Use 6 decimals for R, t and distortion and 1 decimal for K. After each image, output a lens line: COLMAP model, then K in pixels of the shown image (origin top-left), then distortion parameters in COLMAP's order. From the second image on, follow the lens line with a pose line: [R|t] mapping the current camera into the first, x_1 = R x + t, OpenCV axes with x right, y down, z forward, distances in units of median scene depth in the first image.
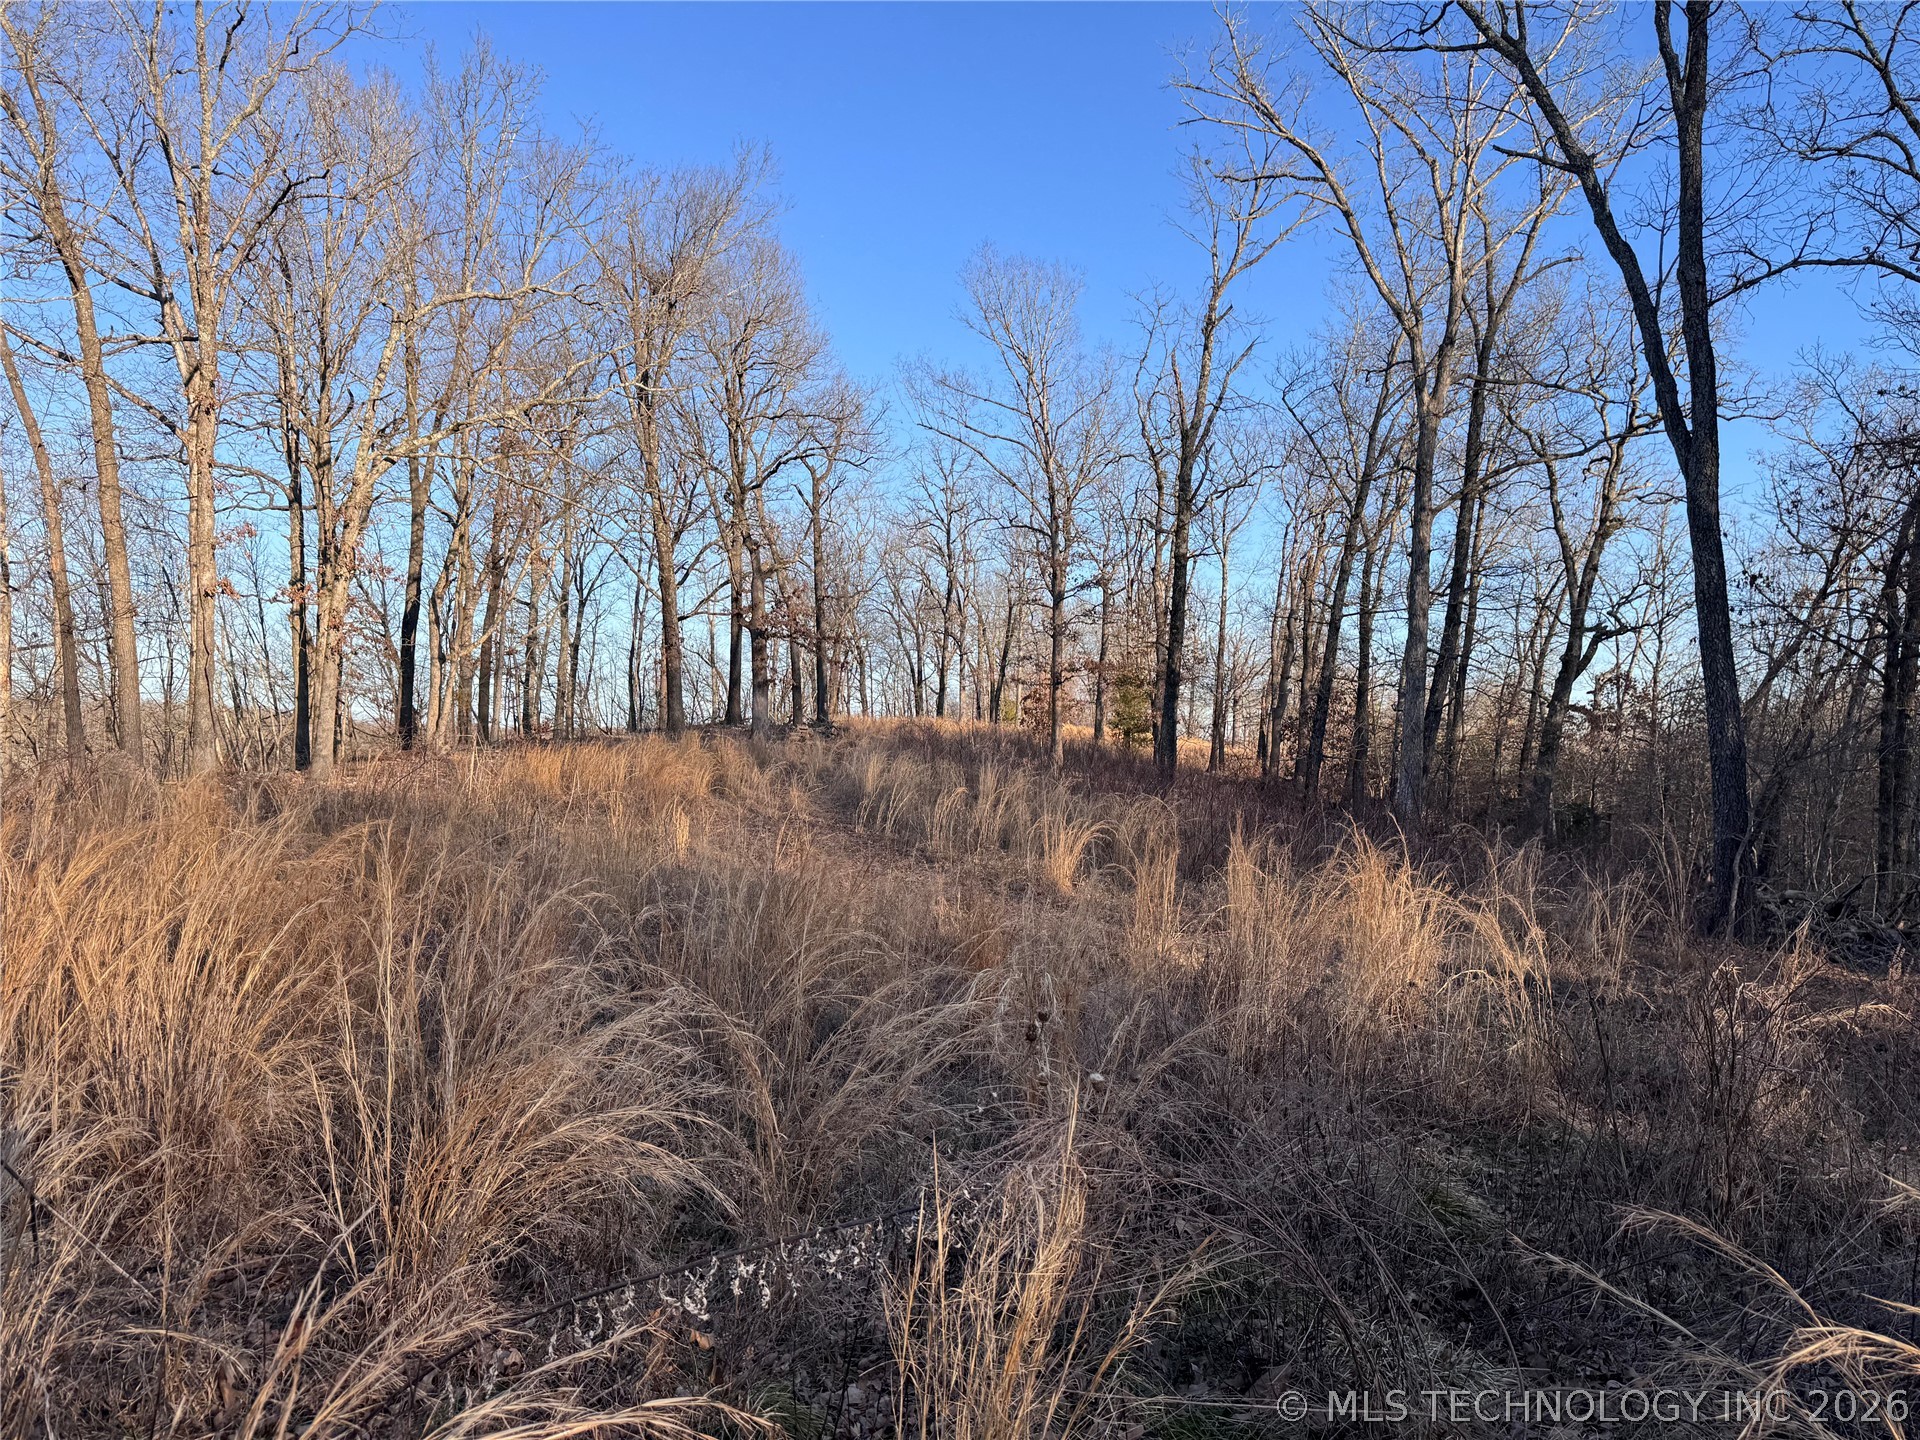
lens RADIAL K [[1357.2, 0, 970.9], [0, 1357.2, 727.9], [0, 0, 1]] dist [0.094832, -0.112274]
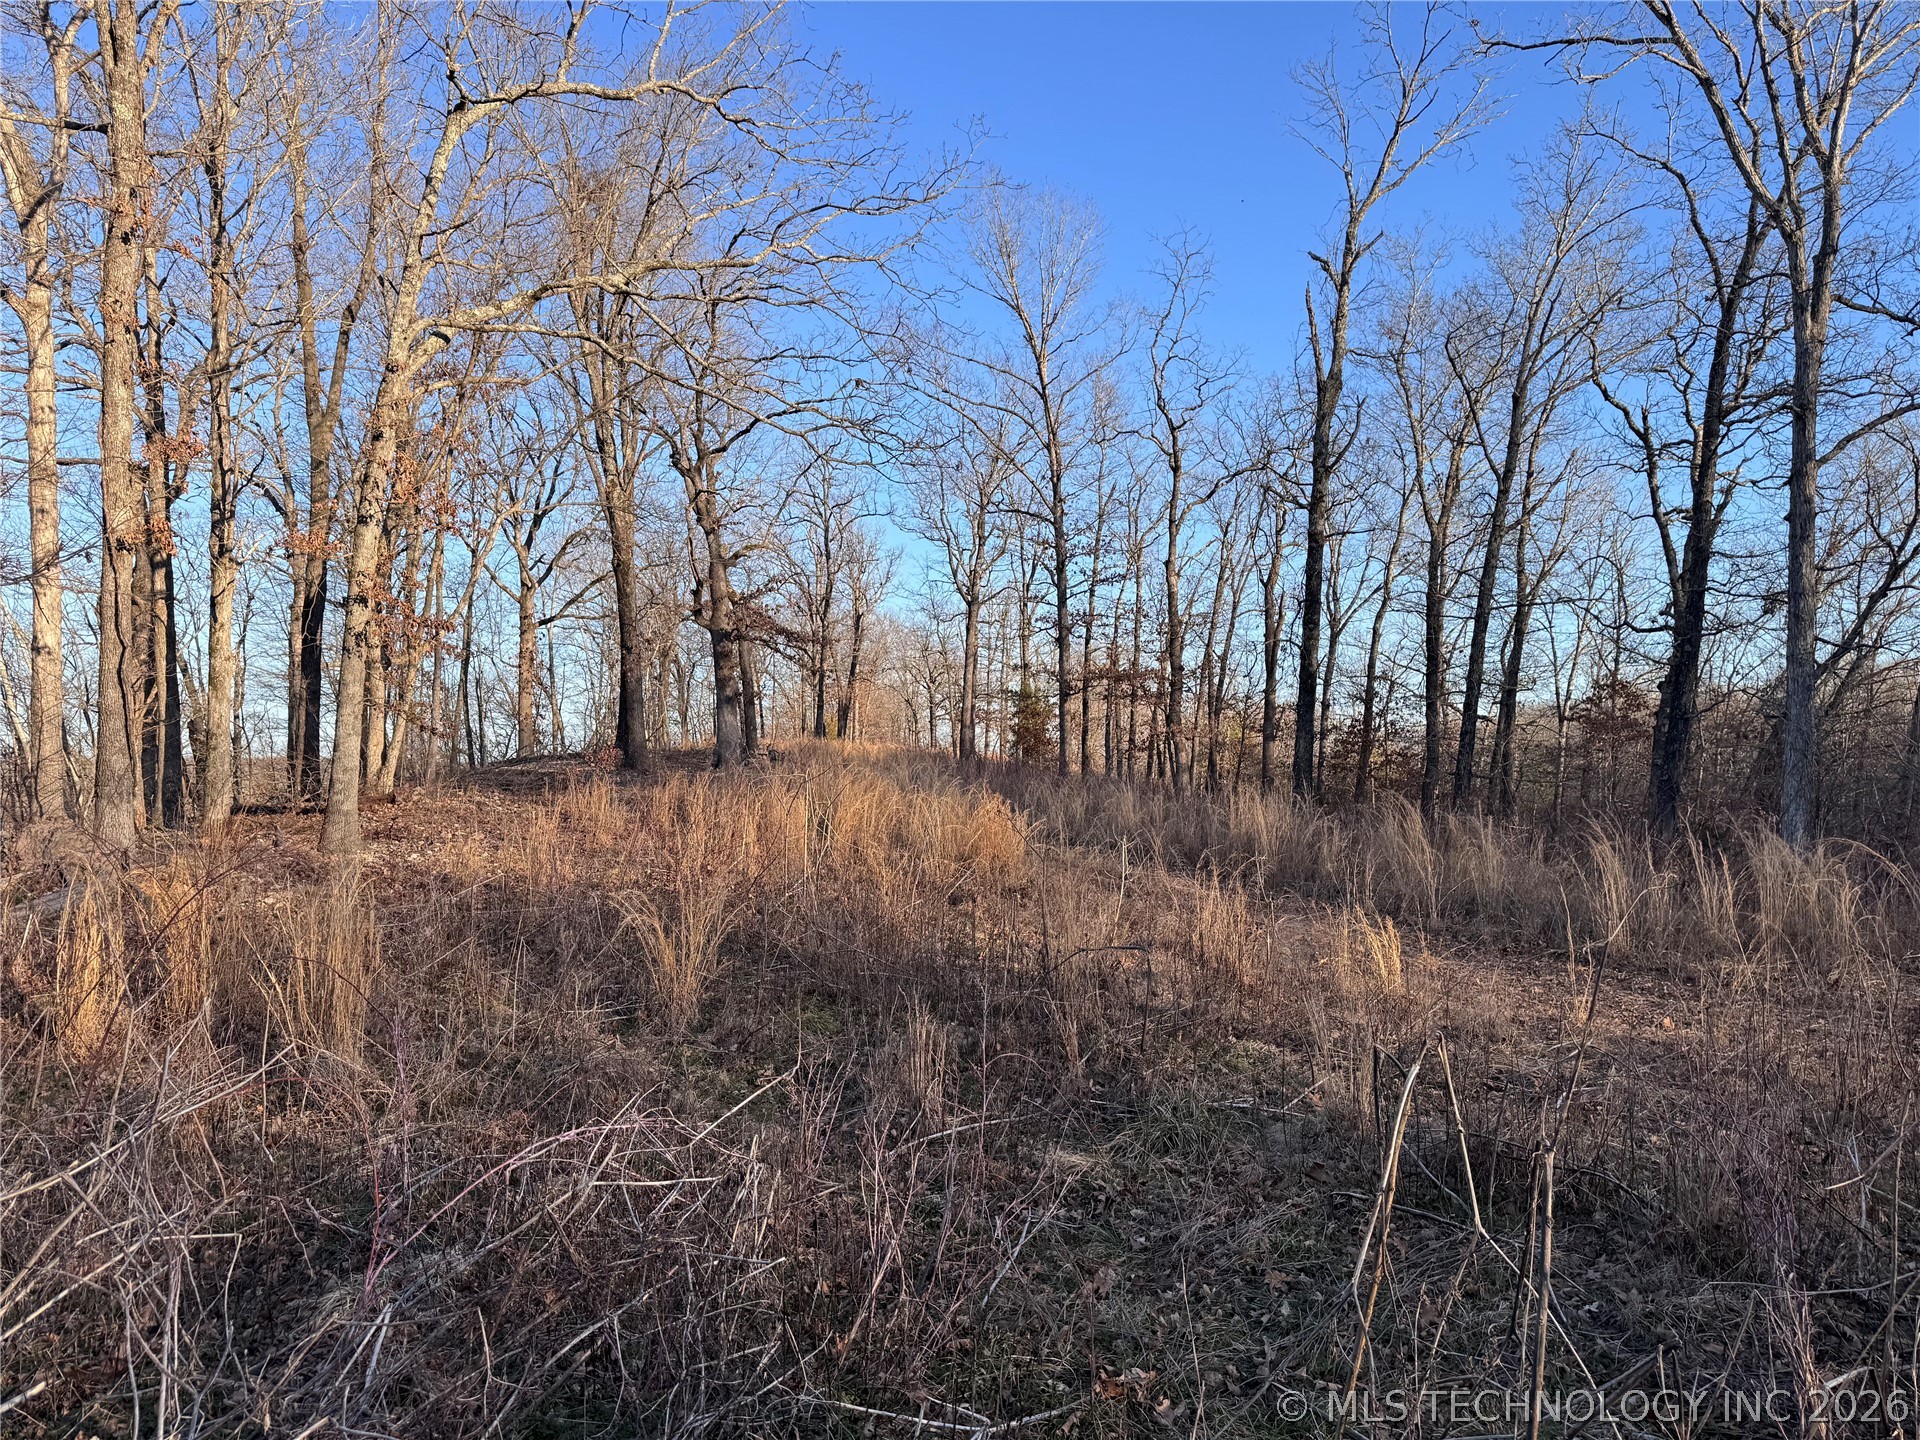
lens RADIAL K [[1357.2, 0, 957.0], [0, 1357.2, 701.4], [0, 0, 1]] dist [0.094832, -0.112274]
pose [[0.977658, -0.010774, 0.209926, -0.774277], [0.018249, 0.999265, -0.033700, -0.008170], [-0.209409, 0.036778, 0.977136, 0.826448]]
